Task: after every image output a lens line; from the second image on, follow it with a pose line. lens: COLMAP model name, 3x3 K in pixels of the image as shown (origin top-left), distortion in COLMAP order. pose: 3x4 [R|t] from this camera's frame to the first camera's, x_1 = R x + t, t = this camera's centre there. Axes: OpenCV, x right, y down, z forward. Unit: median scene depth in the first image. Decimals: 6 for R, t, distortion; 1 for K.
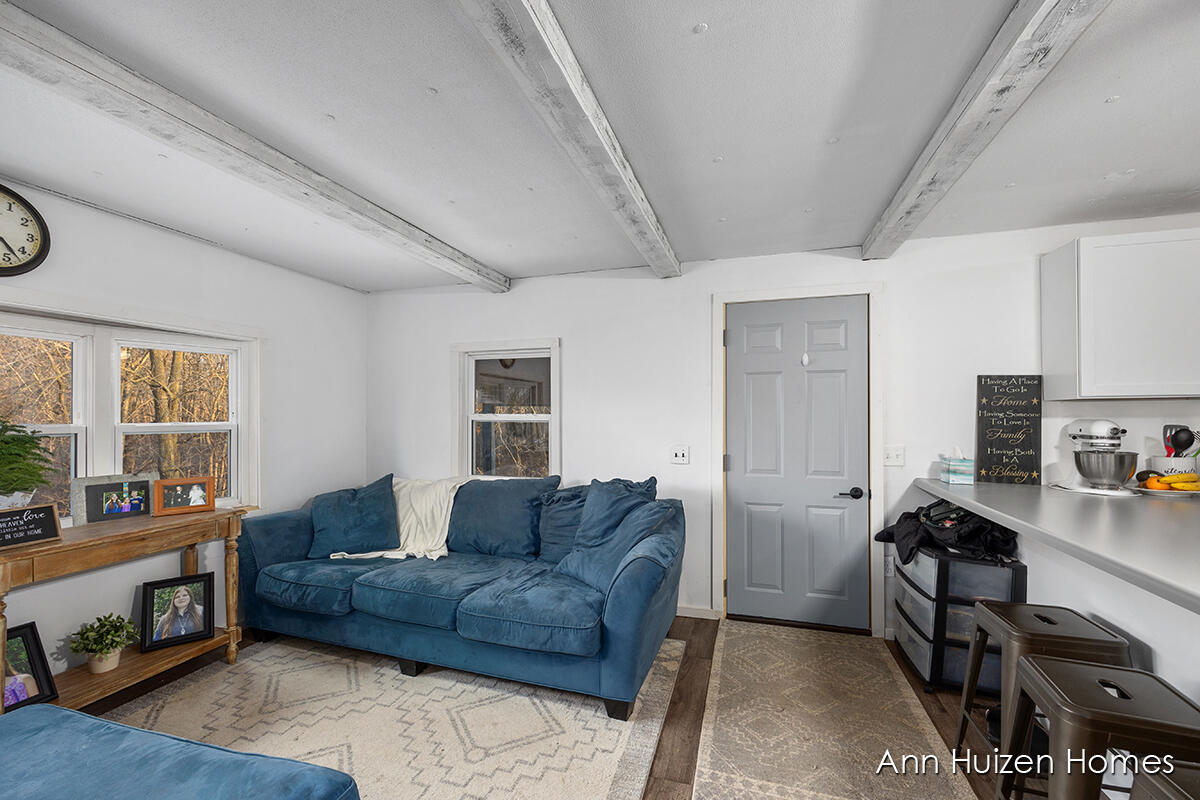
lens RADIAL K [[485.0, 0, 603.6], [0, 485.0, 412.5], [0, 0, 1]] dist [-0.001941, -0.000309]
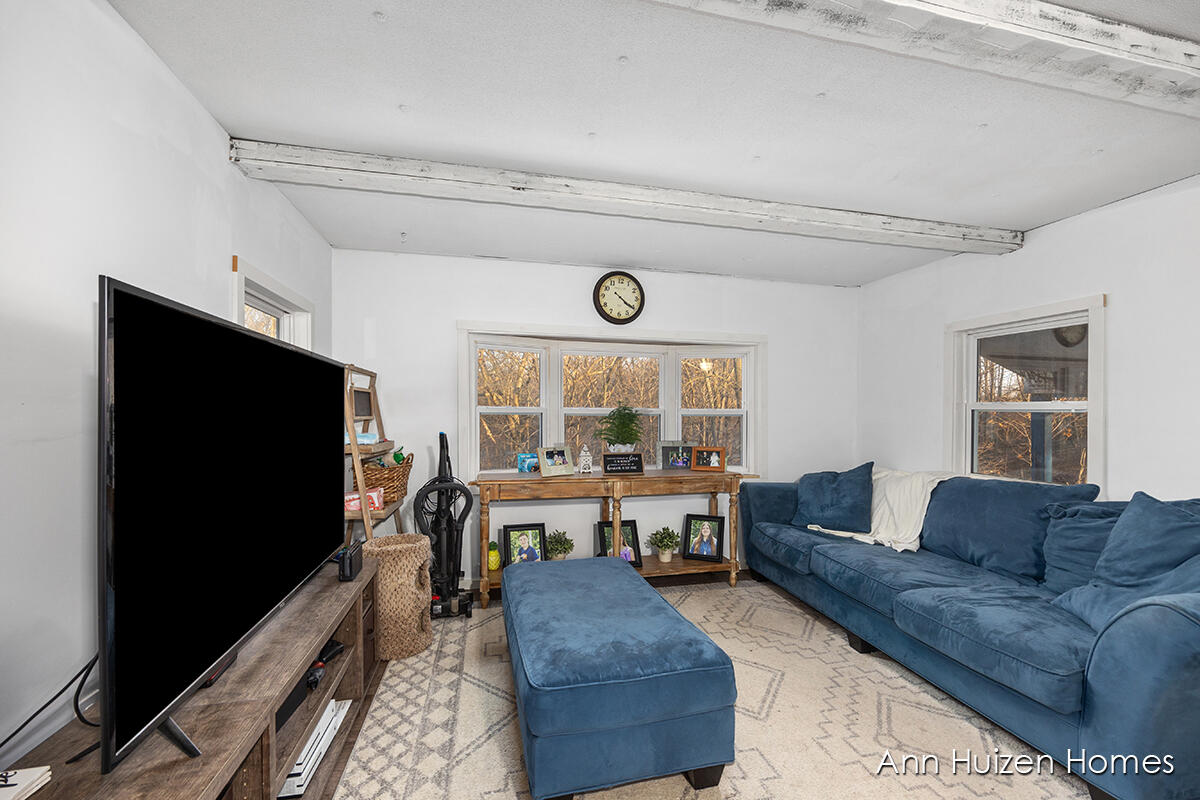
lens RADIAL K [[485.0, 0, 612.6], [0, 485.0, 417.4], [0, 0, 1]] dist [-0.001941, -0.000309]
pose [[0.524800, 0.015271, -0.851089, 0.208938], [-0.003294, 0.999868, 0.015910, 0.029259], [0.851219, -0.005546, 0.524781, 0.012237]]
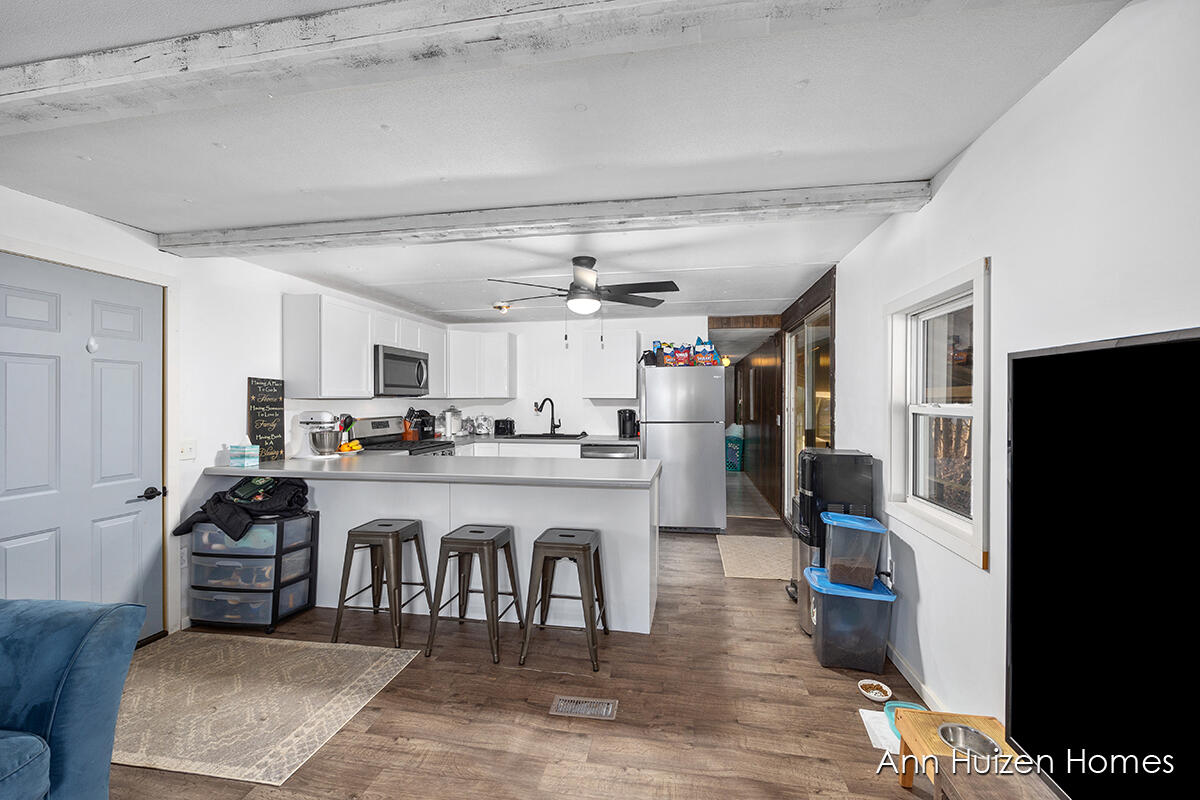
lens RADIAL K [[485.0, 0, 602.5], [0, 485.0, 402.0], [0, 0, 1]] dist [-0.001941, -0.000309]
pose [[-0.135913, 0.001436, 0.990720, -0.505917], [-0.001690, 0.999997, -0.001682, -0.011087], [-0.990719, -0.001903, -0.135911, 0.241444]]
